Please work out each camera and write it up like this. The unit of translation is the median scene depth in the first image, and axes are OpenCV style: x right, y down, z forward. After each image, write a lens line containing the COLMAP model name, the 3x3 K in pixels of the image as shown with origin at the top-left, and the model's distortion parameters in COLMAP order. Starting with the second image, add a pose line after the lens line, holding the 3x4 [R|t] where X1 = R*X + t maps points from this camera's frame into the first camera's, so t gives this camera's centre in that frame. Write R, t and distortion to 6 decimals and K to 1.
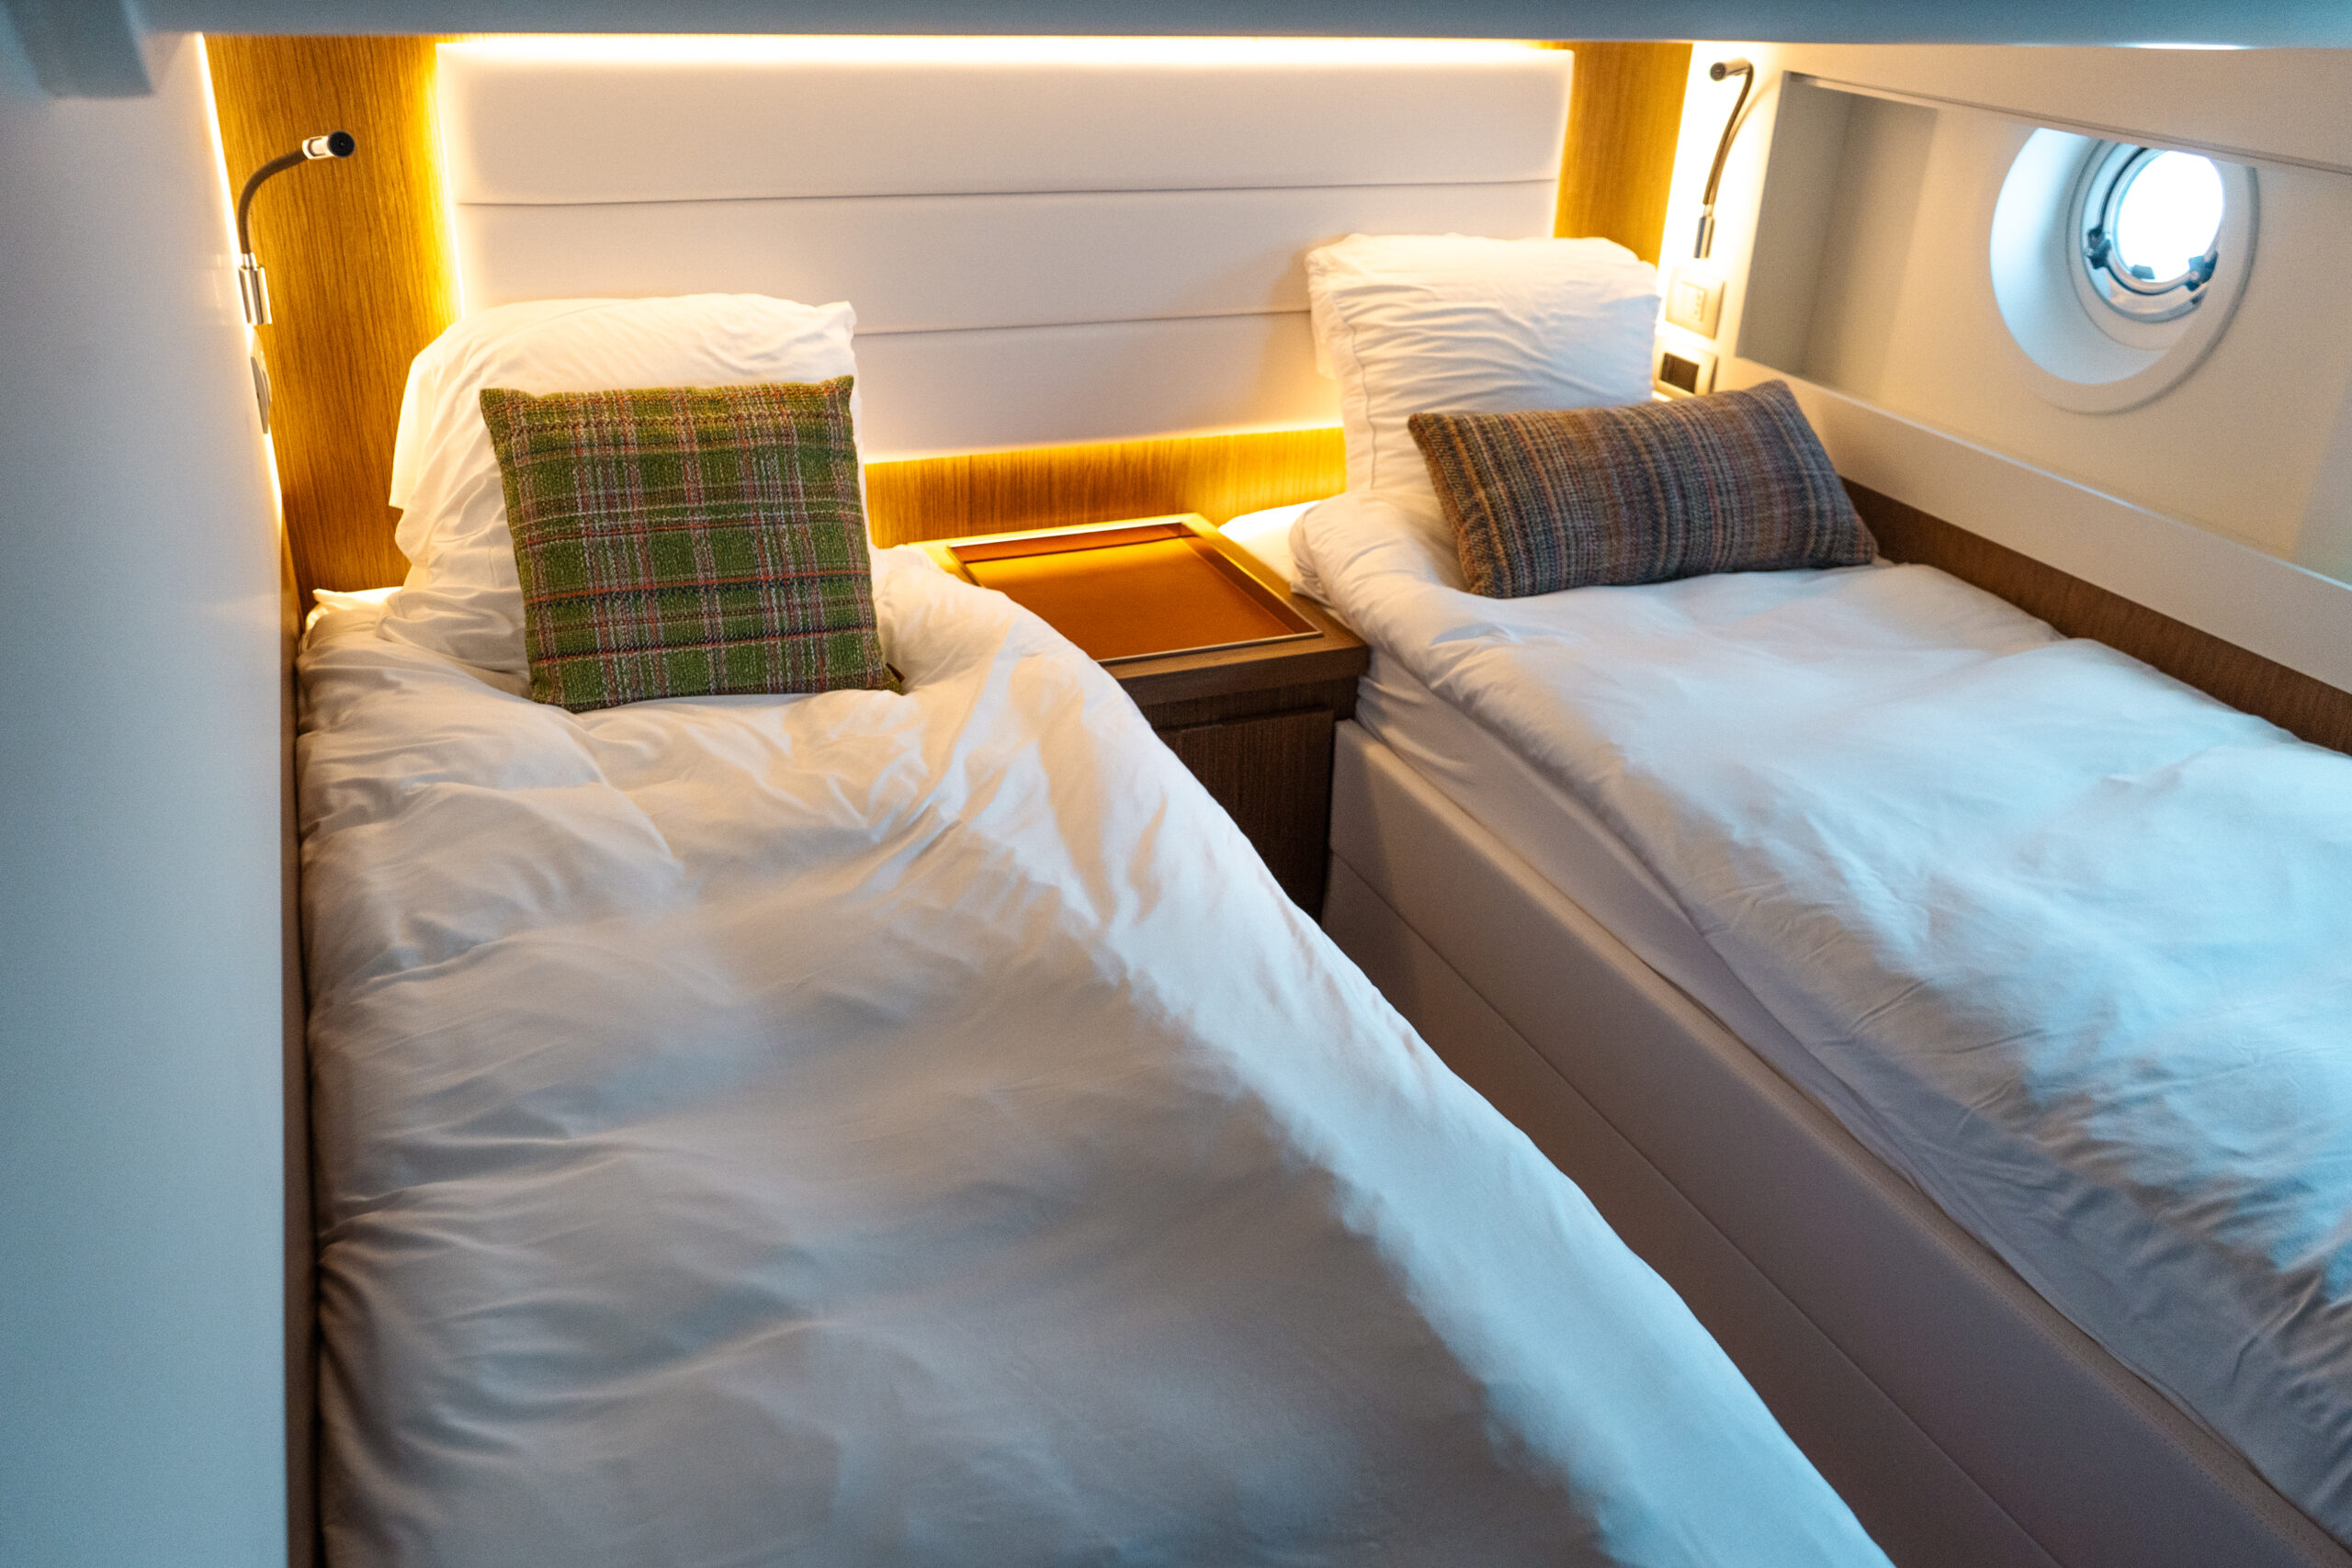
lens RADIAL K [[1897.3, 0, 1176.0], [0, 1897.3, 784.0], [0, 0, 1]] dist [0.000984, 0.003311]
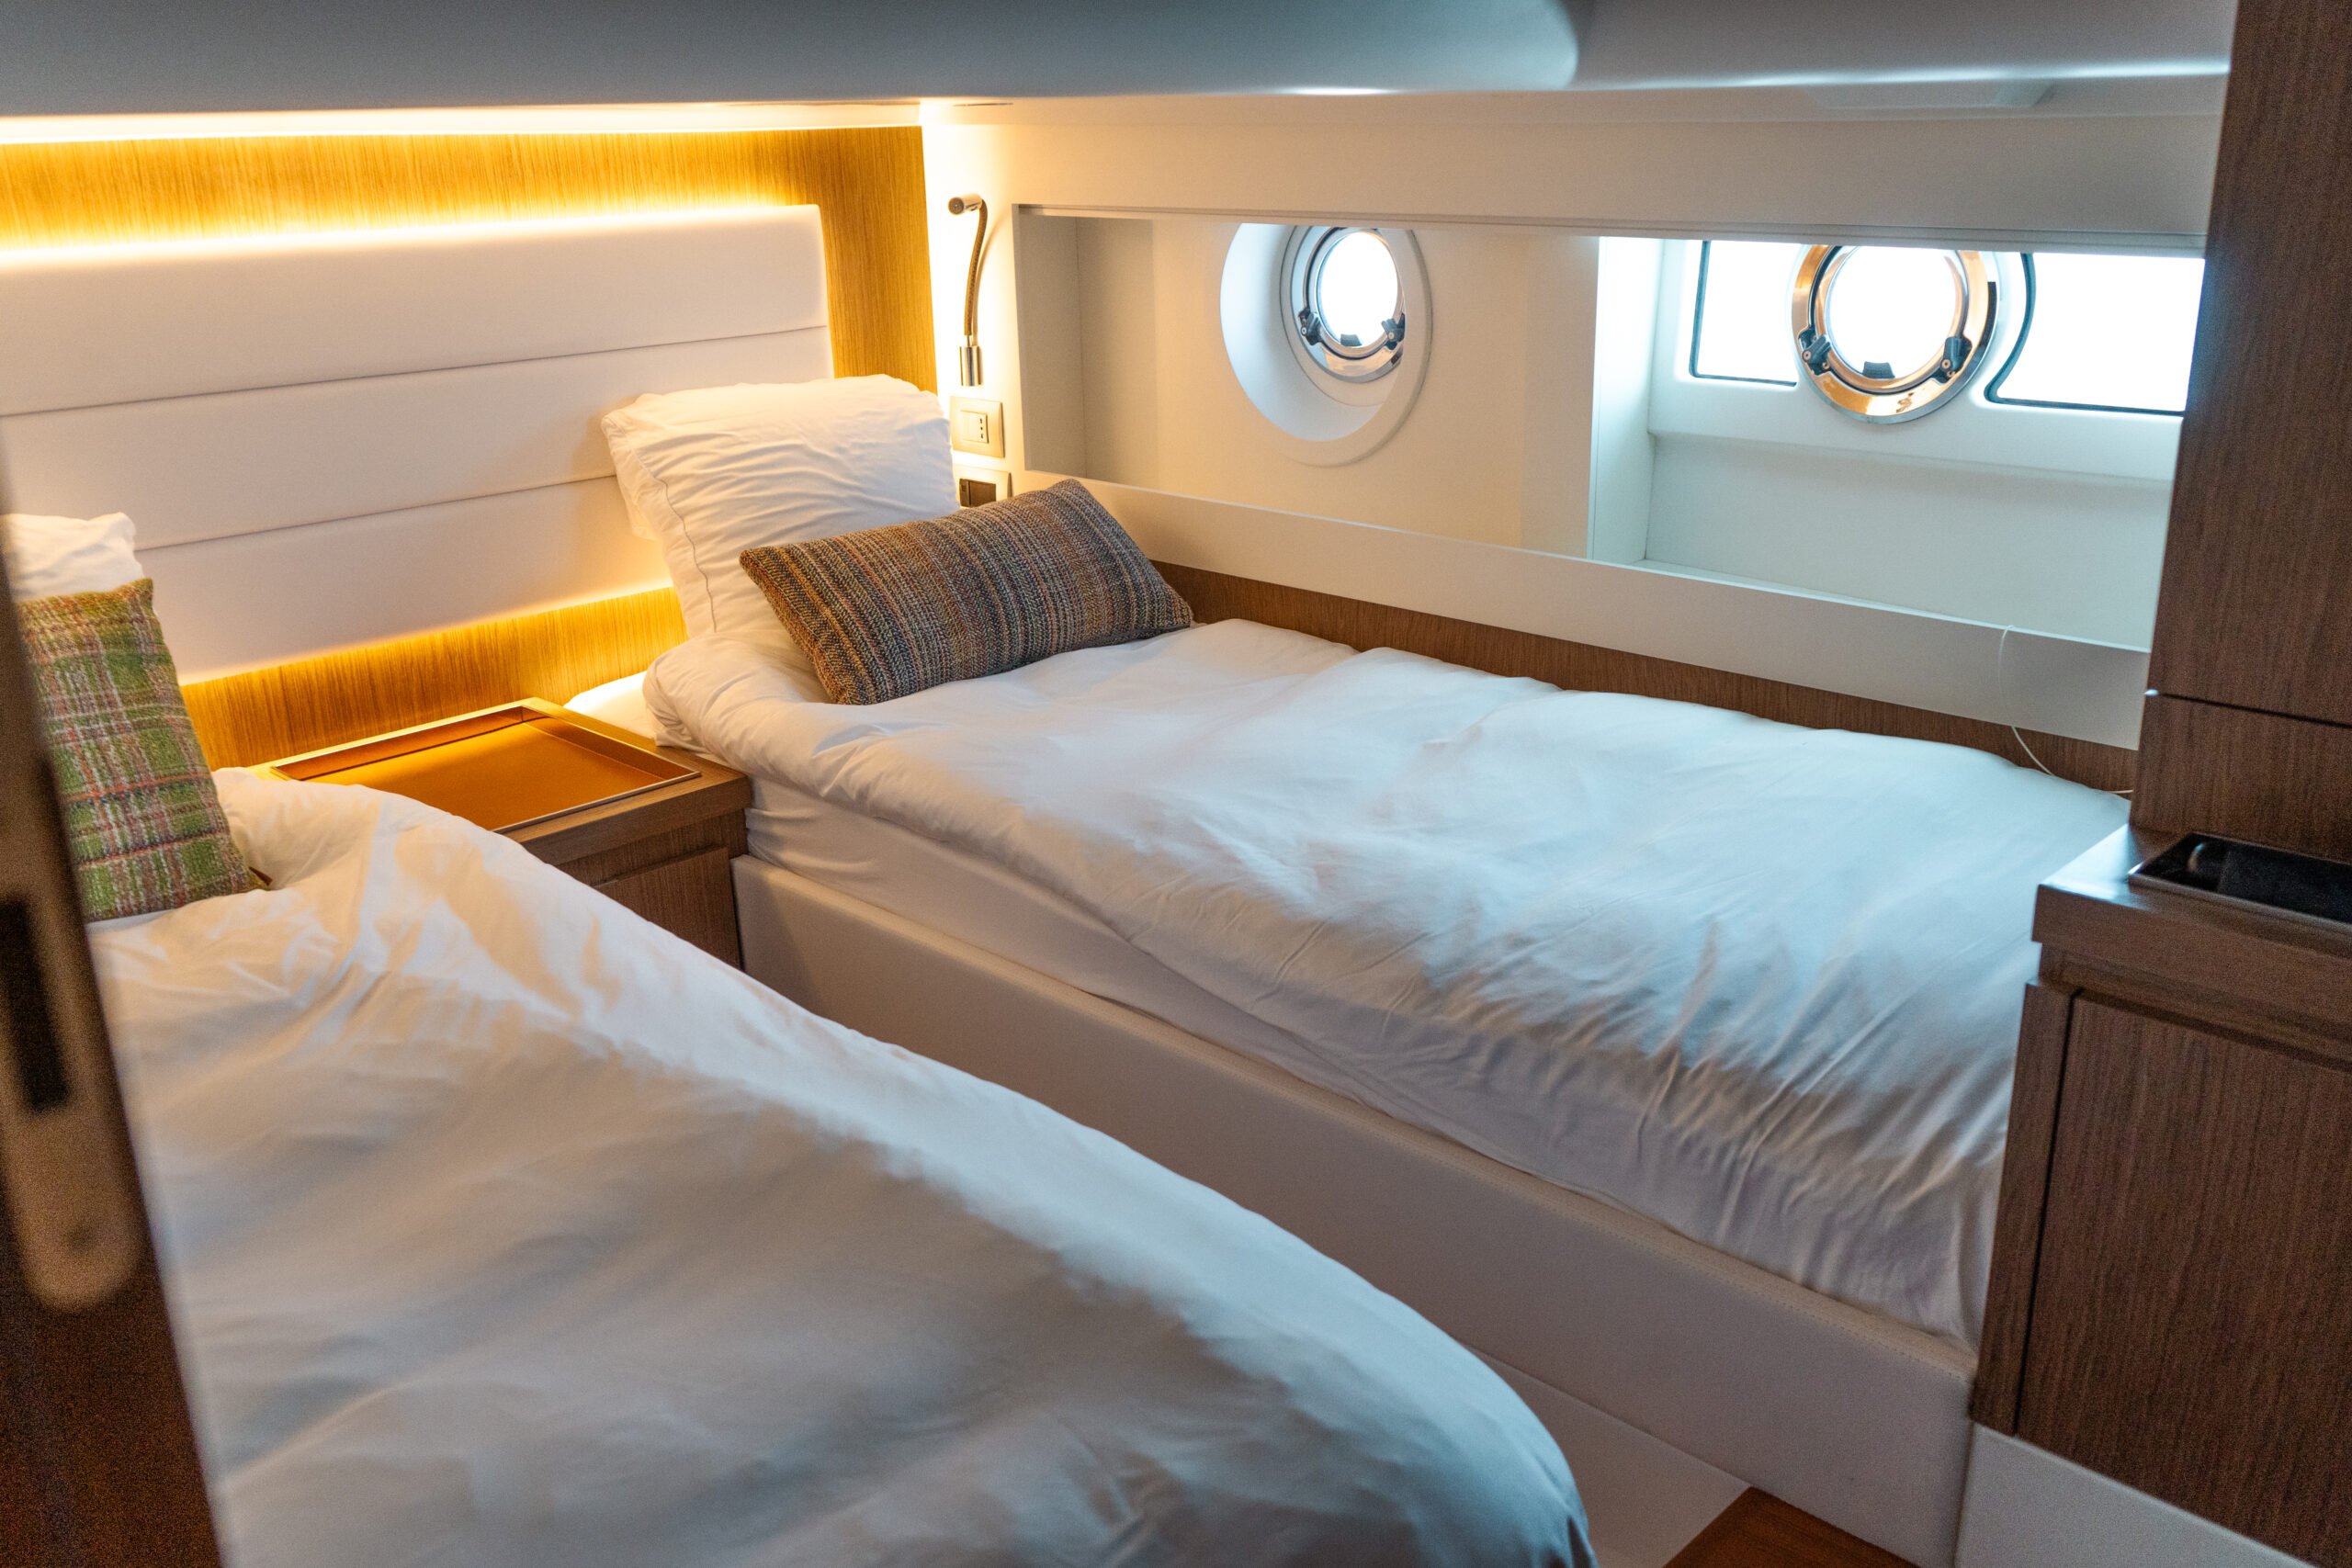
lens RADIAL K [[1996.8, 0, 1176.0], [0, 1996.8, 784.0], [0, 0, 1]] dist [0.004641, 0.004299]
pose [[0.922841, -0.188489, 0.335911, -0.052844], [0.227110, 0.970636, -0.079285, 0.076468], [-0.311103, 0.149456, 0.938551, -0.071382]]
